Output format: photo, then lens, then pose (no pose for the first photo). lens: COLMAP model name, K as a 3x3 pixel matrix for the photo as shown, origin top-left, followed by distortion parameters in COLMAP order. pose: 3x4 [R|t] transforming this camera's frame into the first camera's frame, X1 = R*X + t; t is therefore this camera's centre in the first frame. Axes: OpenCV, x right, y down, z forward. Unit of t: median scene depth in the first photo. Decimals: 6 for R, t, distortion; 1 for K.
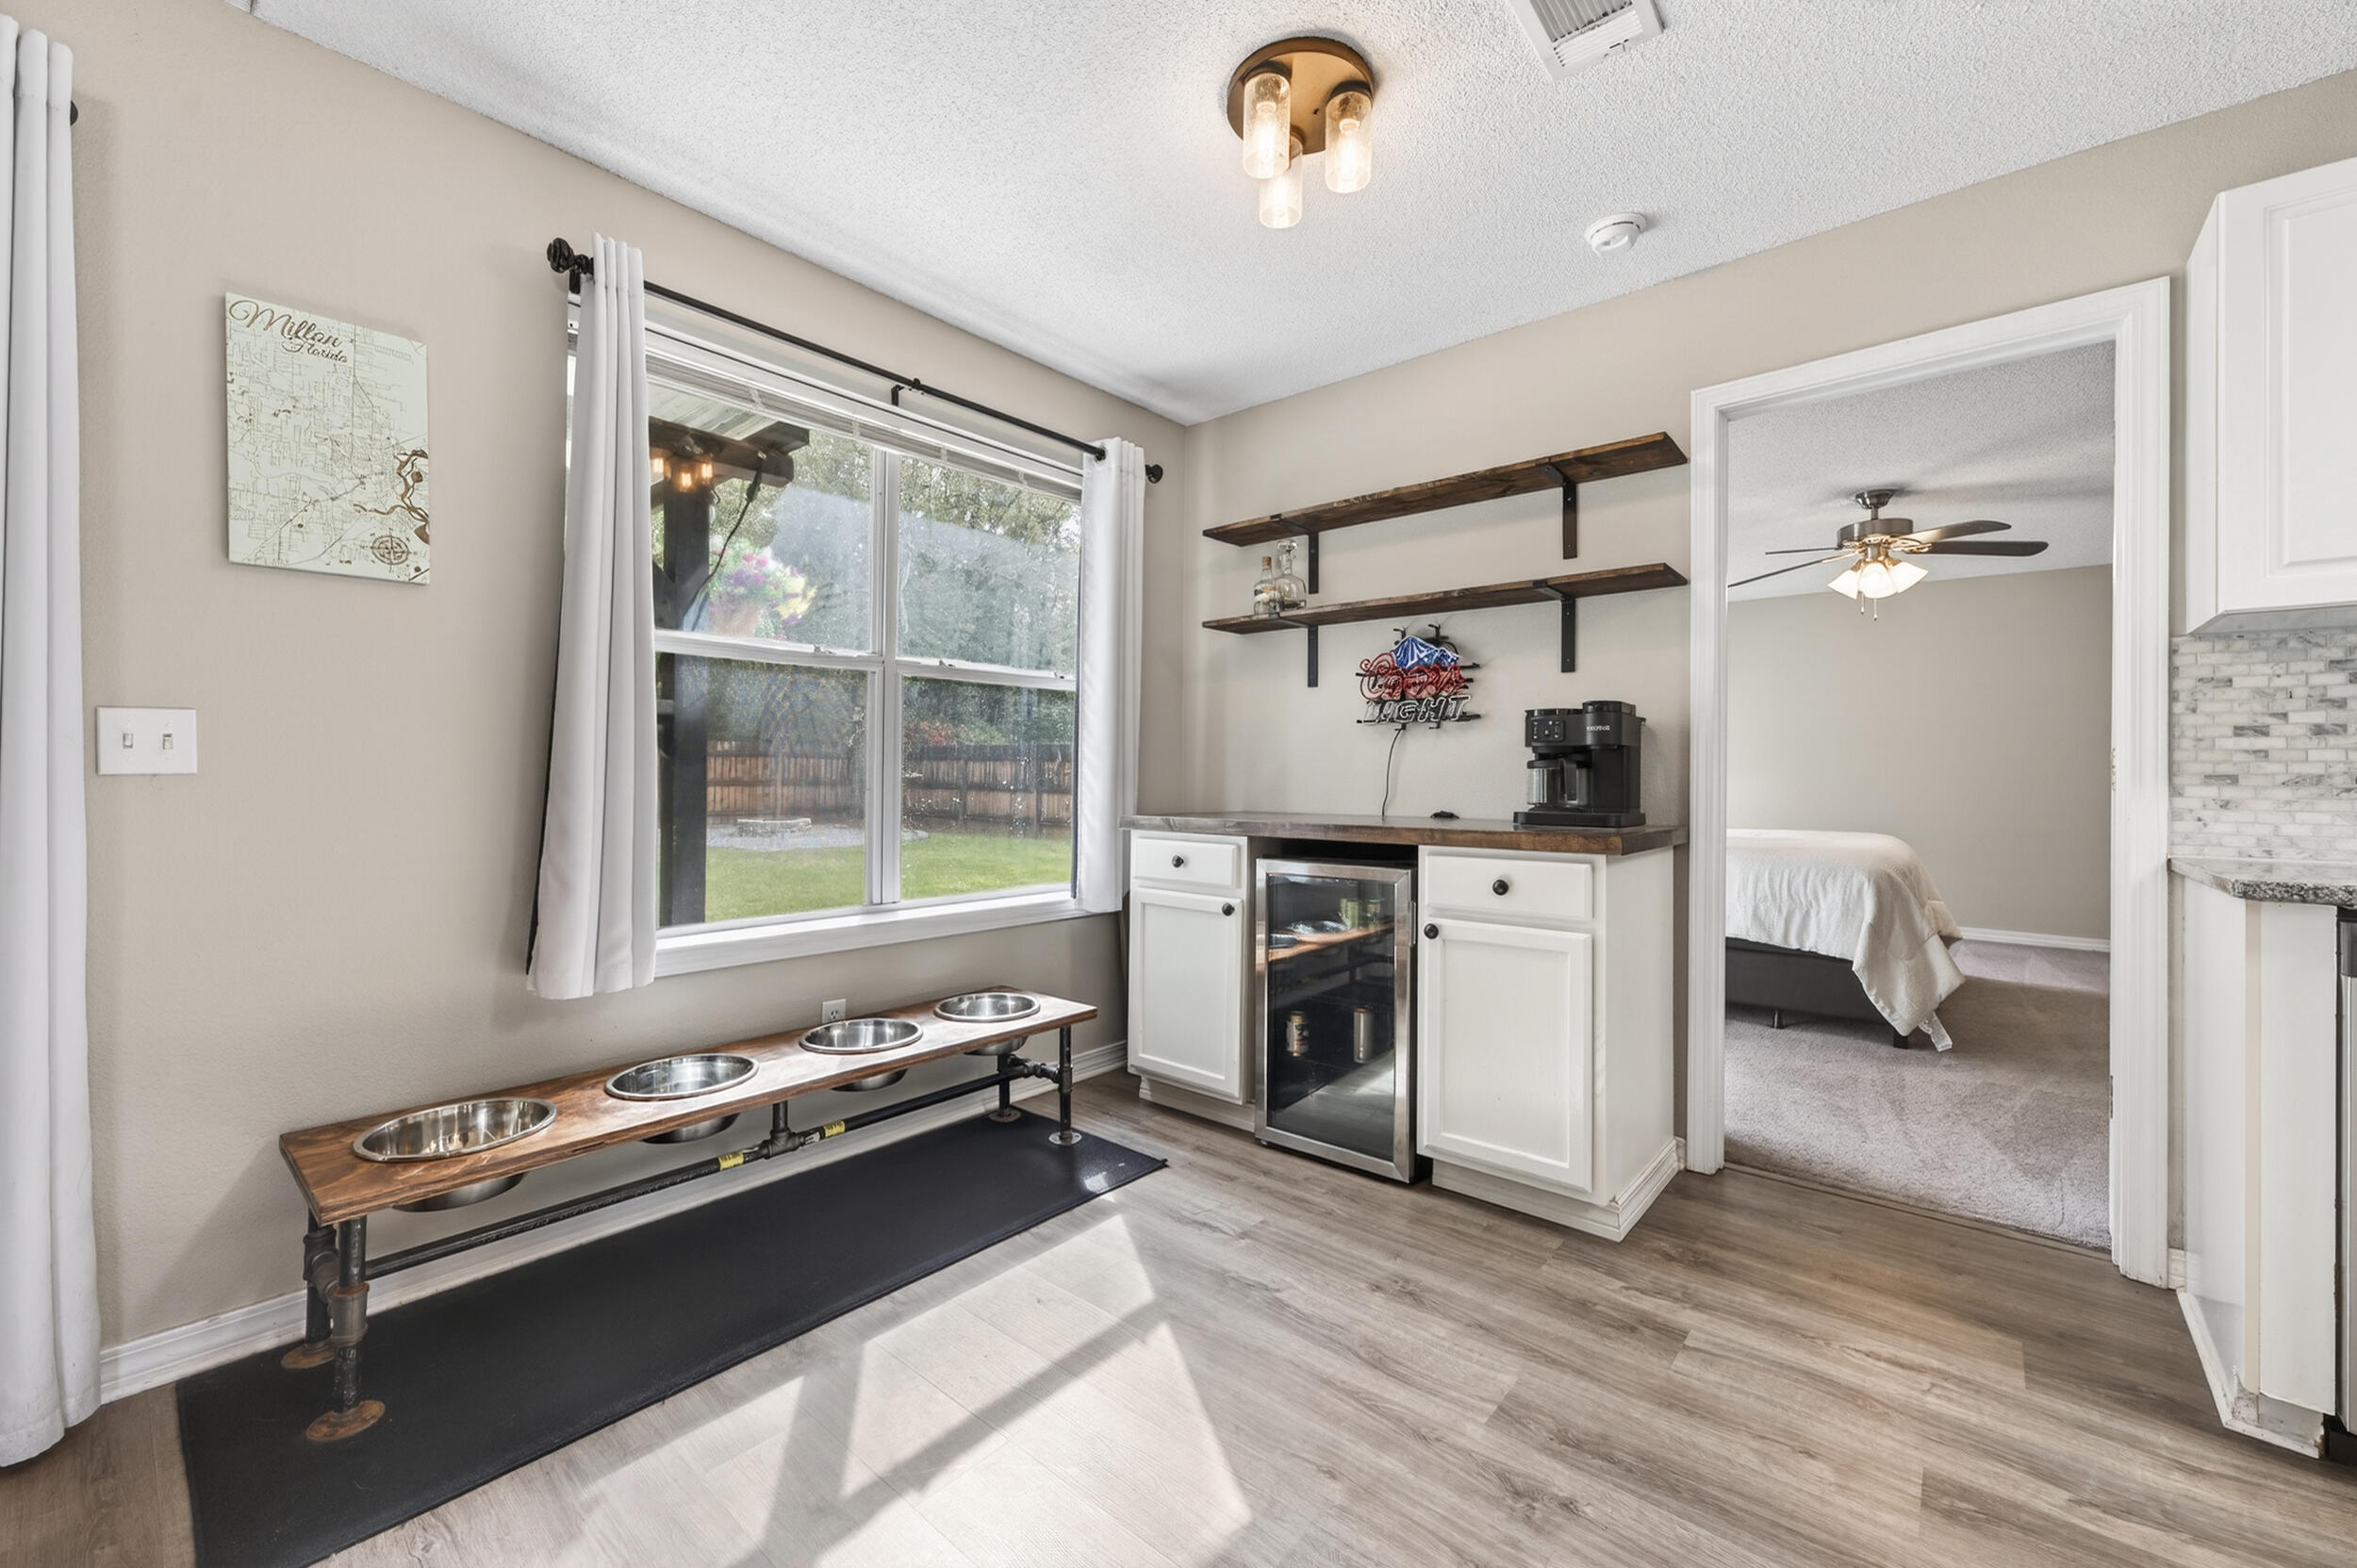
lens RADIAL K [[947.4, 0, 1187.5], [0, 947.4, 768.1], [0, 0, 1]] dist [-0.000766, 0.000814]
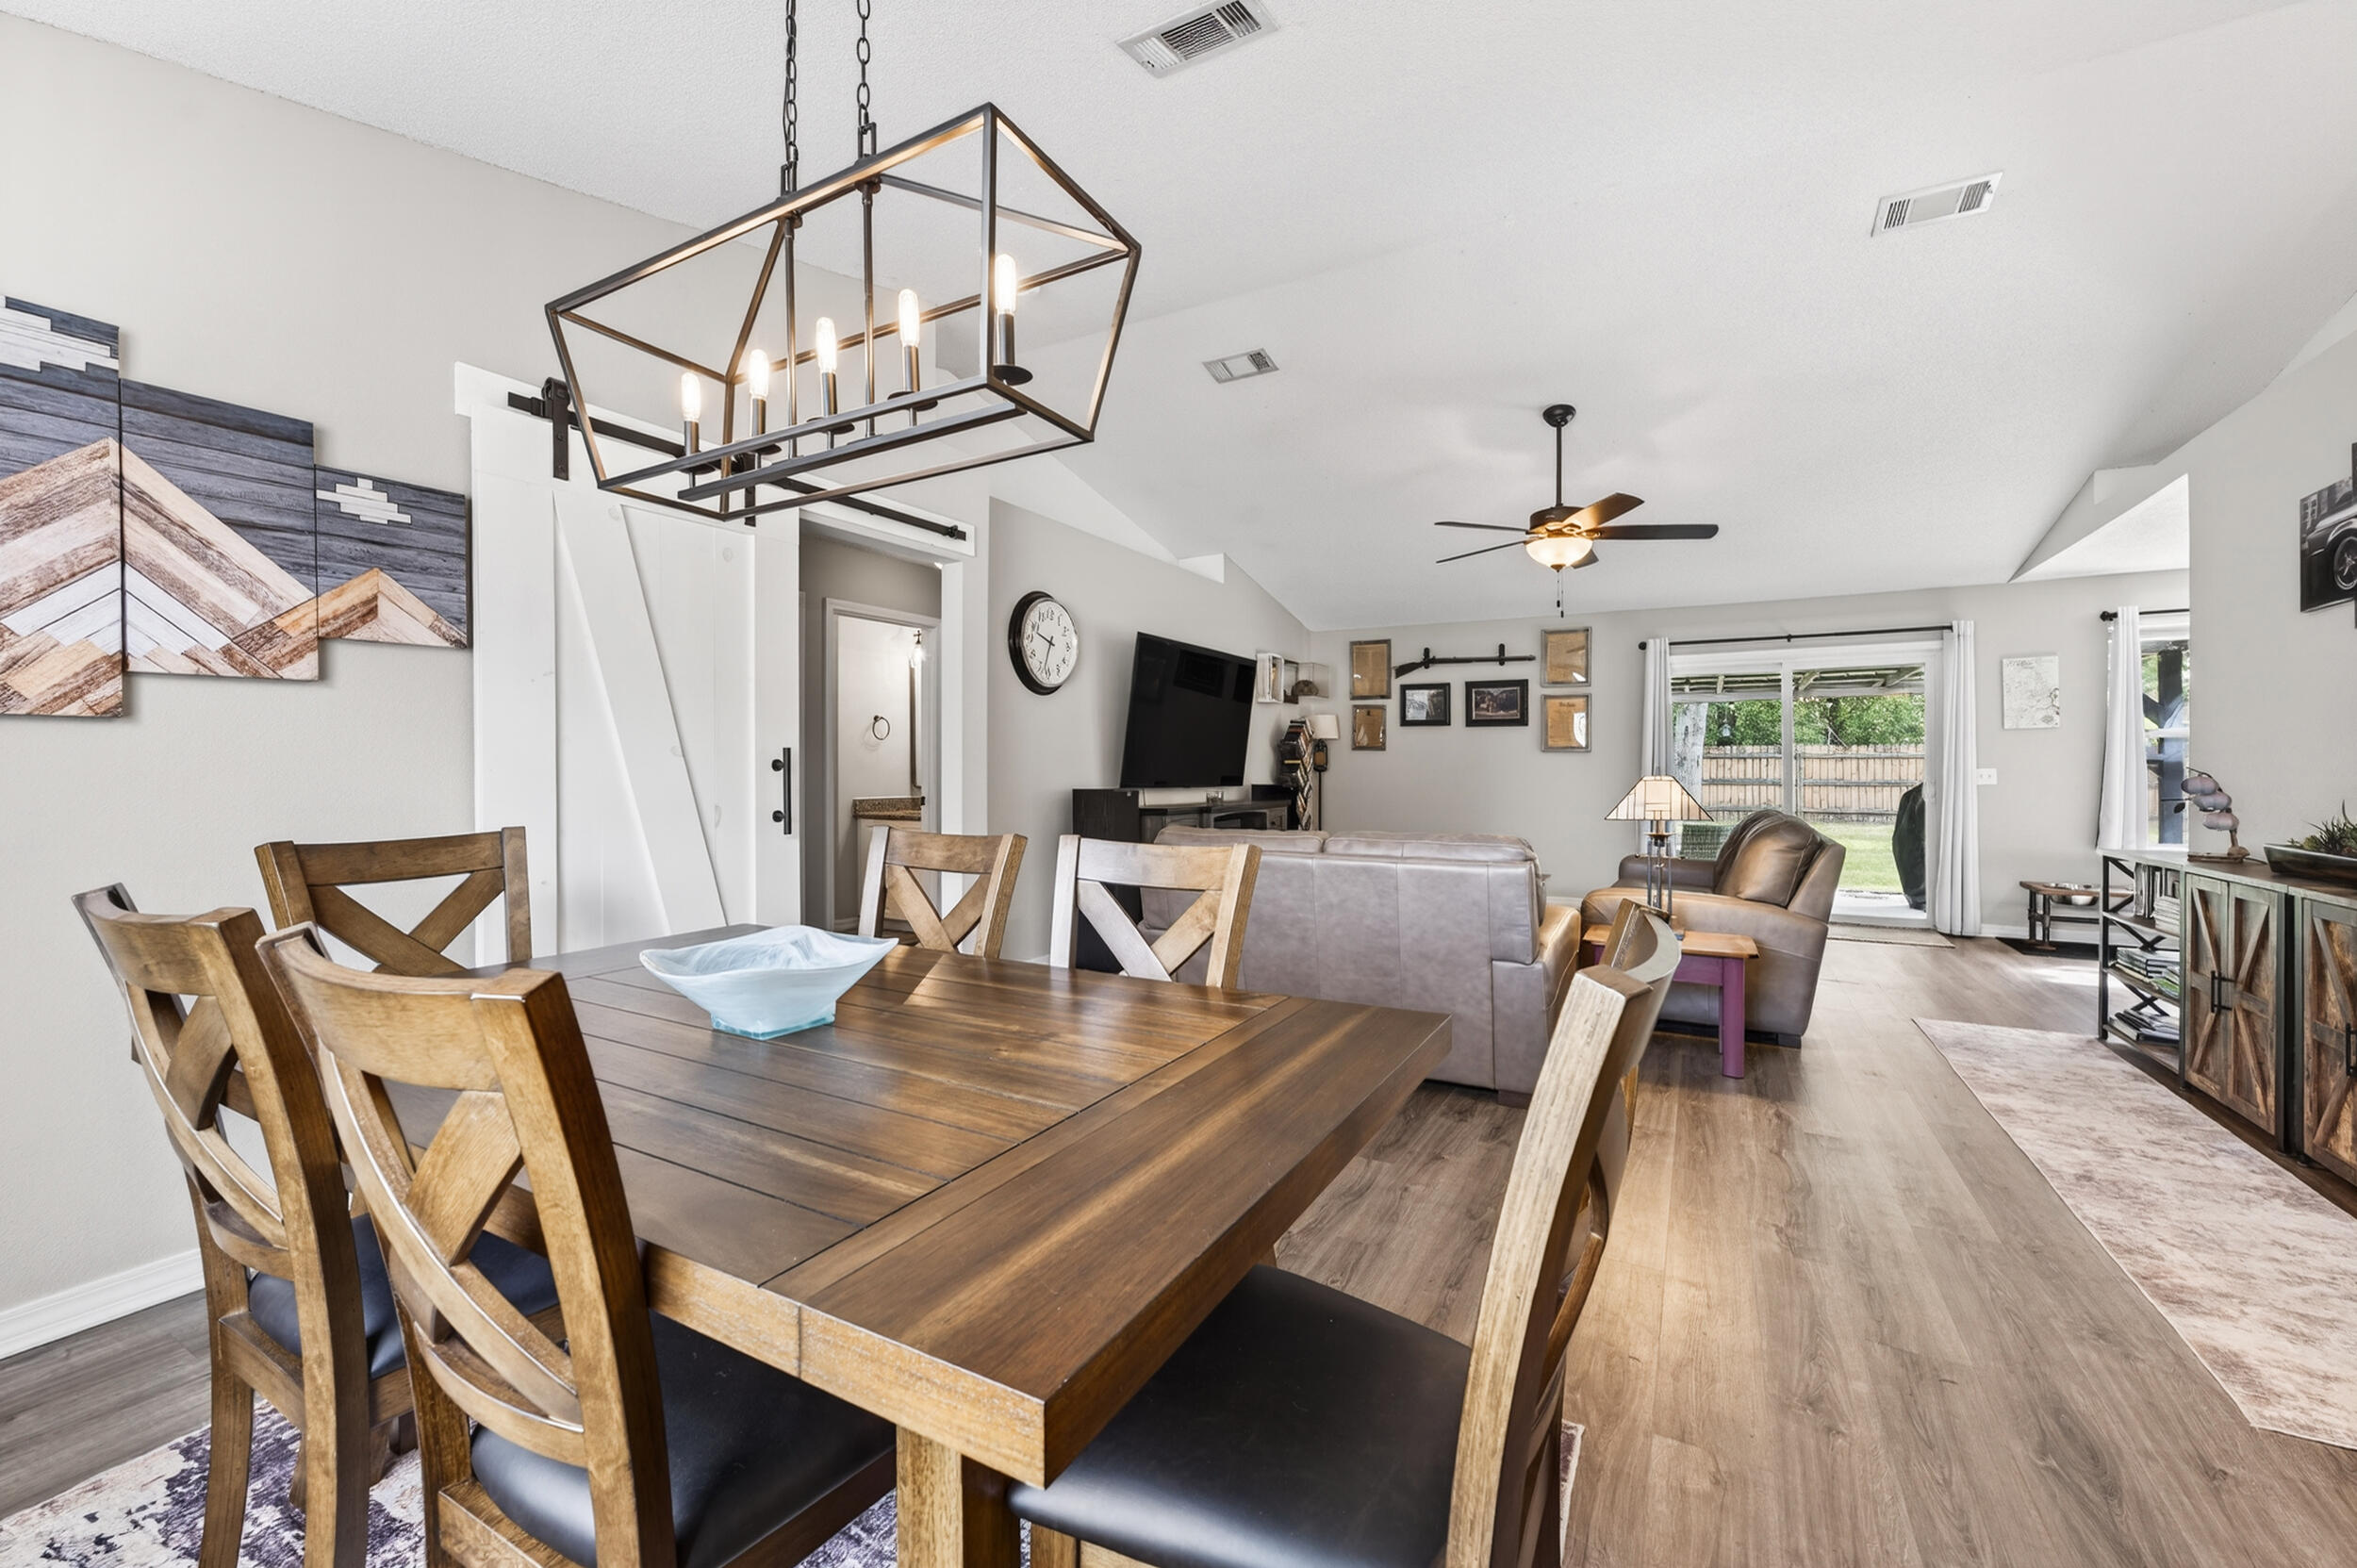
lens RADIAL K [[949.0, 0, 1182.0], [0, 949.0, 766.7], [0, 0, 1]] dist [0.011156, 0.000540]
pose [[0.206934, -0.012324, -0.978277, 1.922738], [0.011022, 0.999887, -0.010265, -0.058272], [0.978293, -0.008659, 0.207047, -2.815995]]
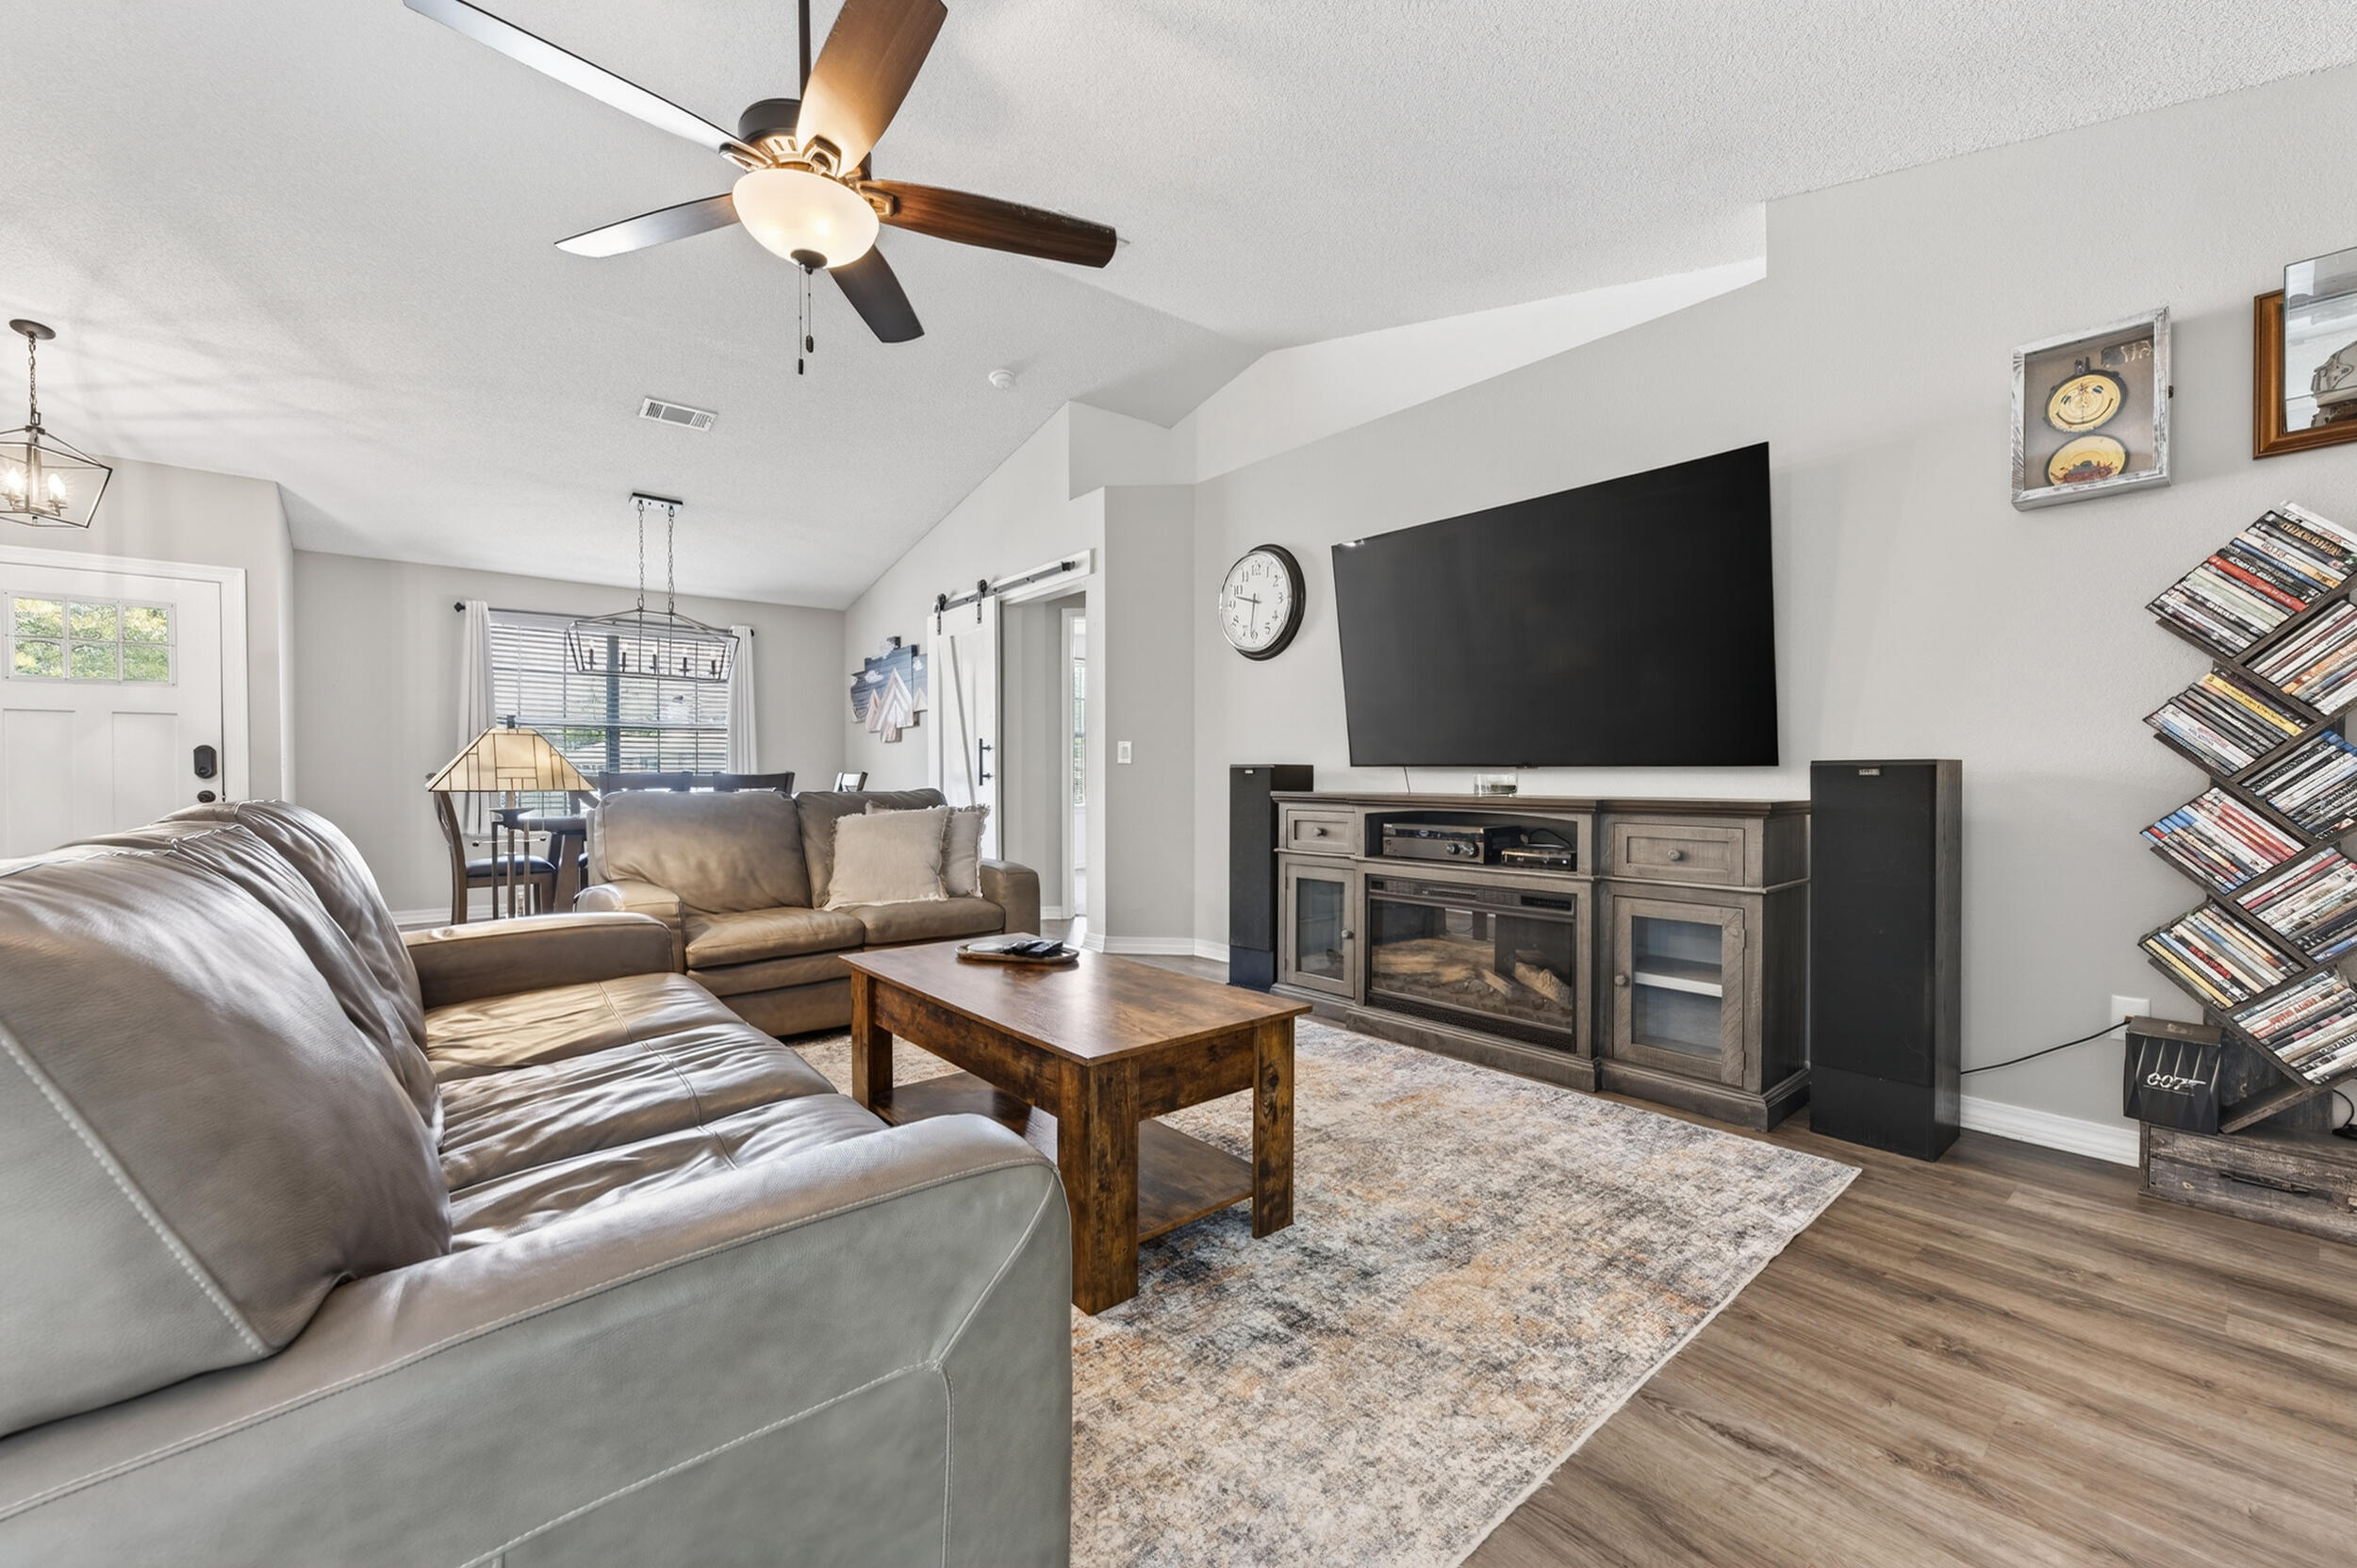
lens RADIAL K [[936.0, 0, 1189.2], [0, 936.0, 778.1], [0, 0, 1]] dist [-0.000917, 0.000077]
pose [[-0.988022, -0.009736, 0.154006, -1.247719], [-0.010071, 0.999948, -0.001392, 0.022511], [-0.153984, -0.002926, -0.988069, -0.011048]]
